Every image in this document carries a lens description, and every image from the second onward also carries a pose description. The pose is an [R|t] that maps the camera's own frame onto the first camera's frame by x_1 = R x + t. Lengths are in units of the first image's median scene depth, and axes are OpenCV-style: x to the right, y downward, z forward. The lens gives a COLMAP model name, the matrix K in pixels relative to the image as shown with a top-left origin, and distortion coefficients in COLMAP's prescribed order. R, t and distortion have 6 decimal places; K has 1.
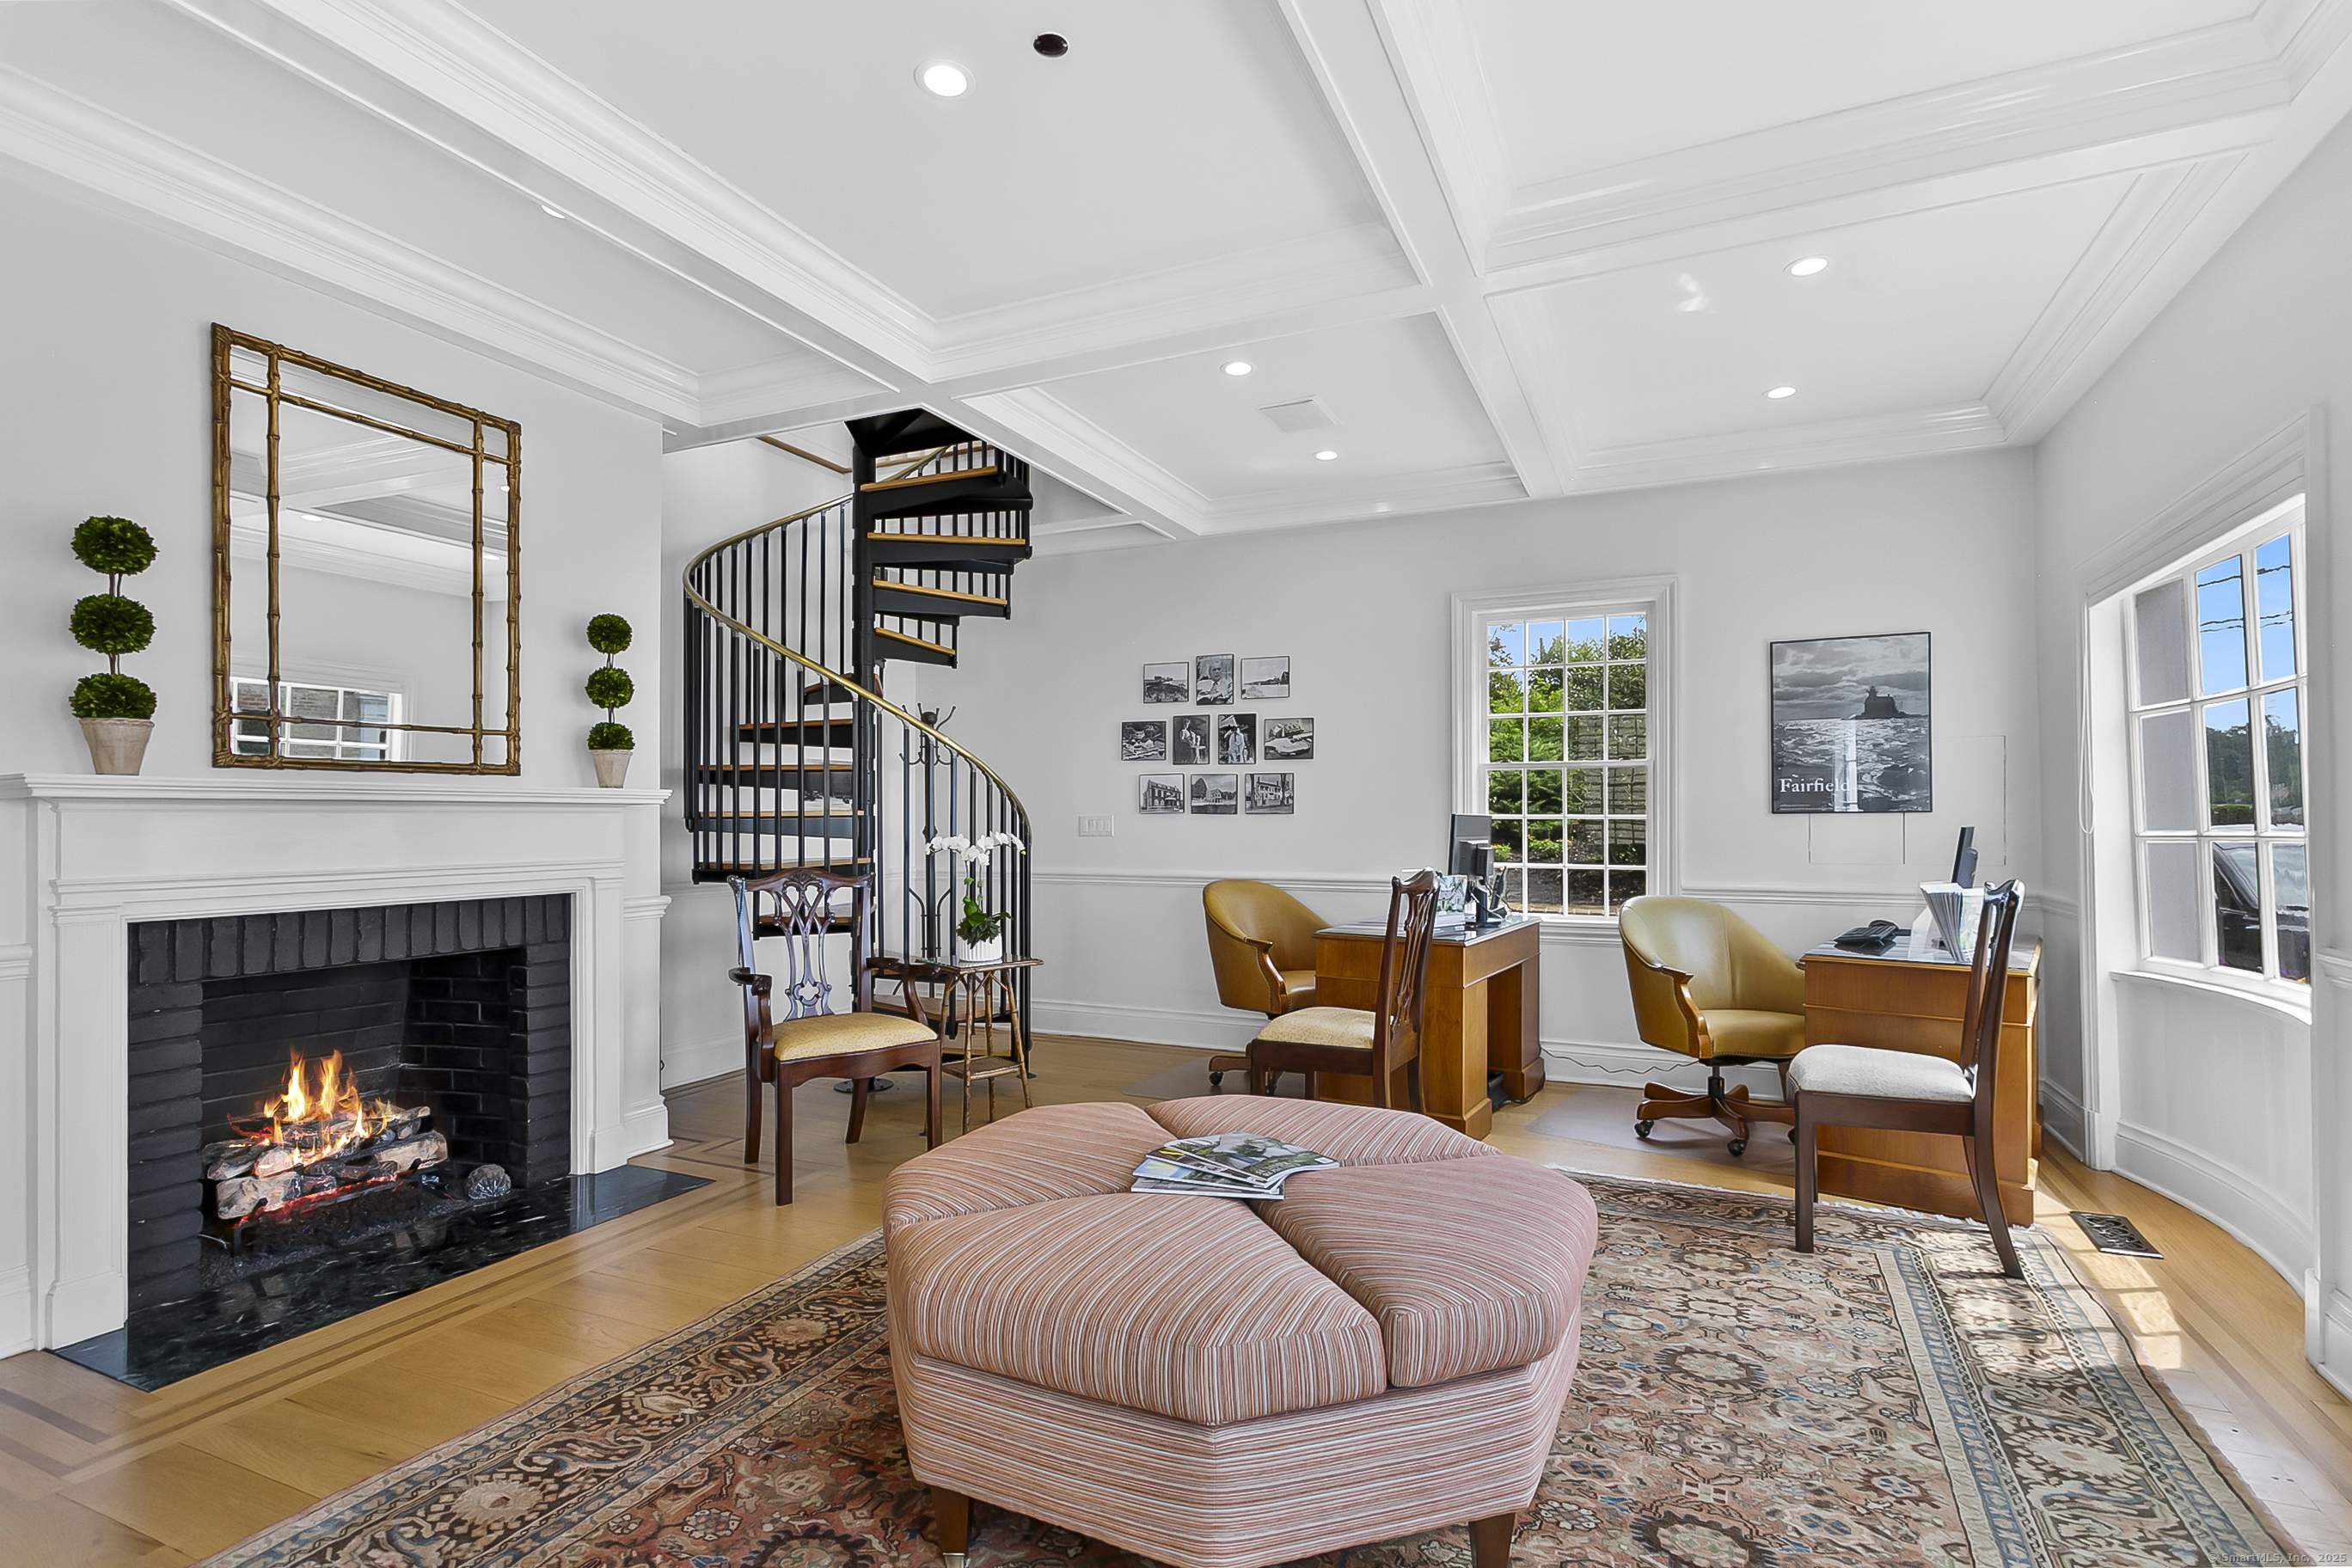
lens RADIAL K [[1124.3, 0, 1172.3], [0, 1124.3, 811.5], [0, 0, 1]] dist [0.004142, -0.000368]
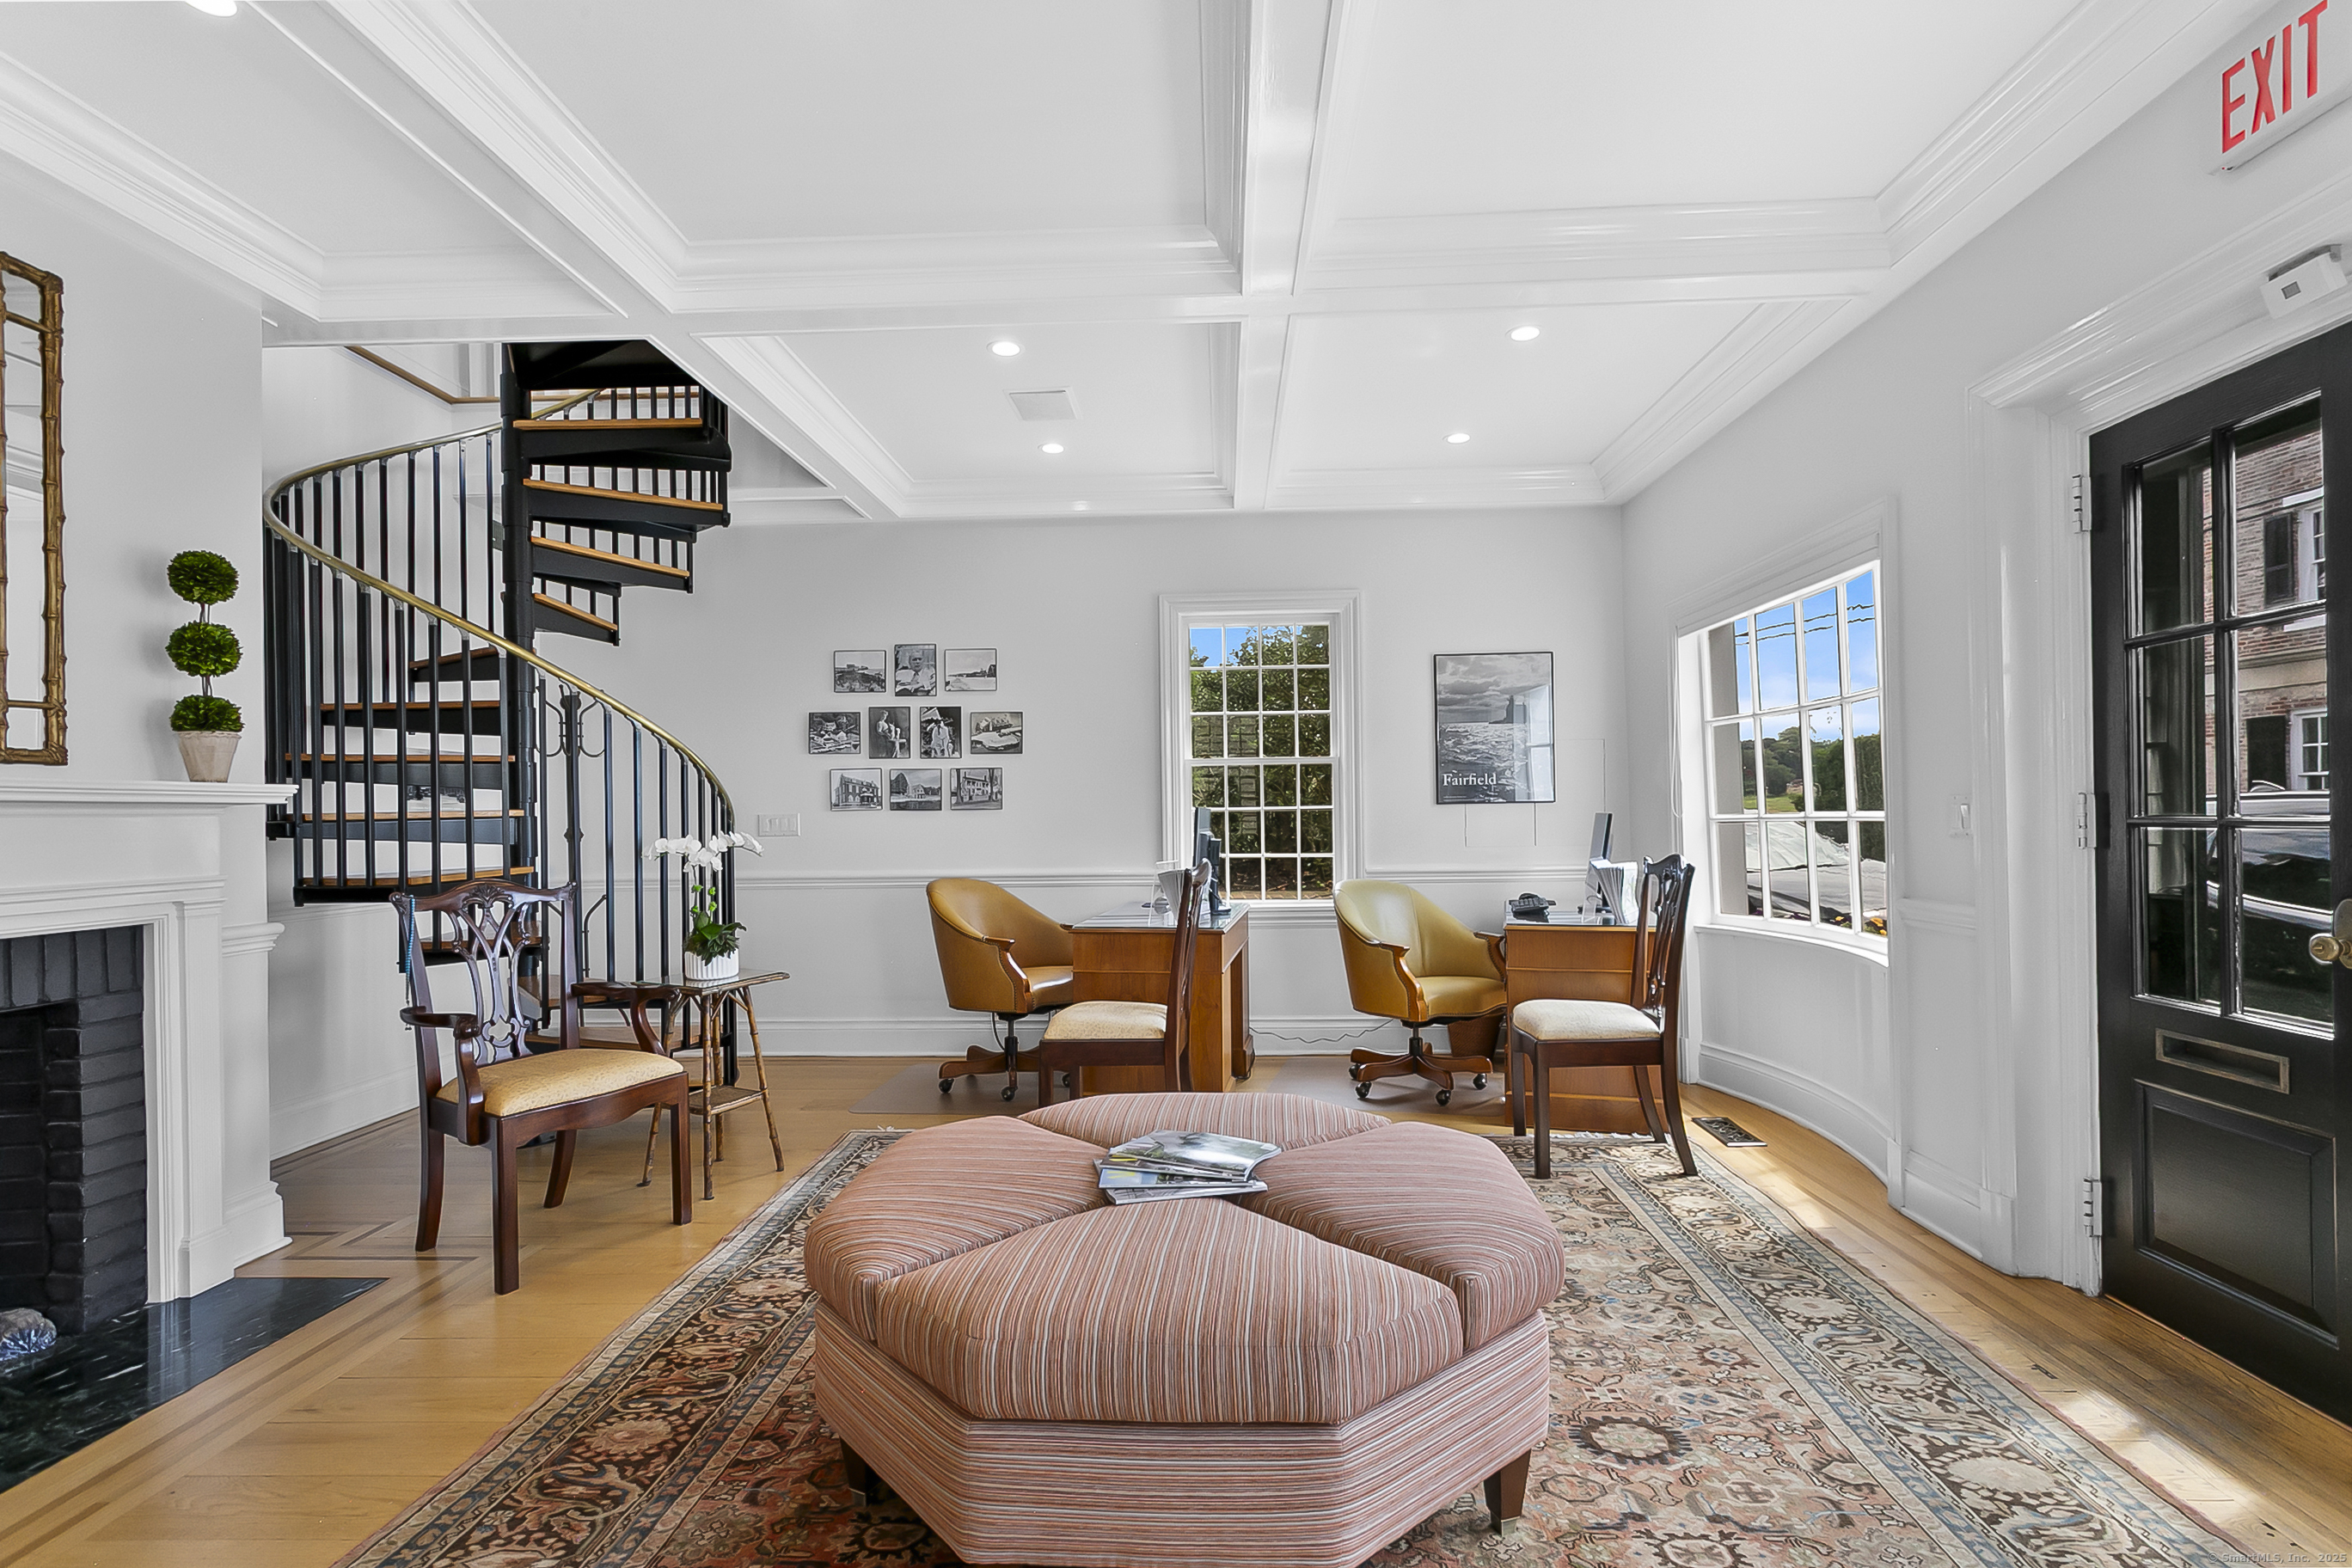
lens RADIAL K [[1117.0, 0, 1174.0], [0, 1117.0, 810.0], [0, 0, 1]] dist [0.004070, 0.000818]
pose [[0.925258, -0.010287, 0.379199, -0.179846], [0.009983, 0.999946, 0.002770, 0.001901], [-0.379207, 0.001223, 0.925311, 0.057614]]
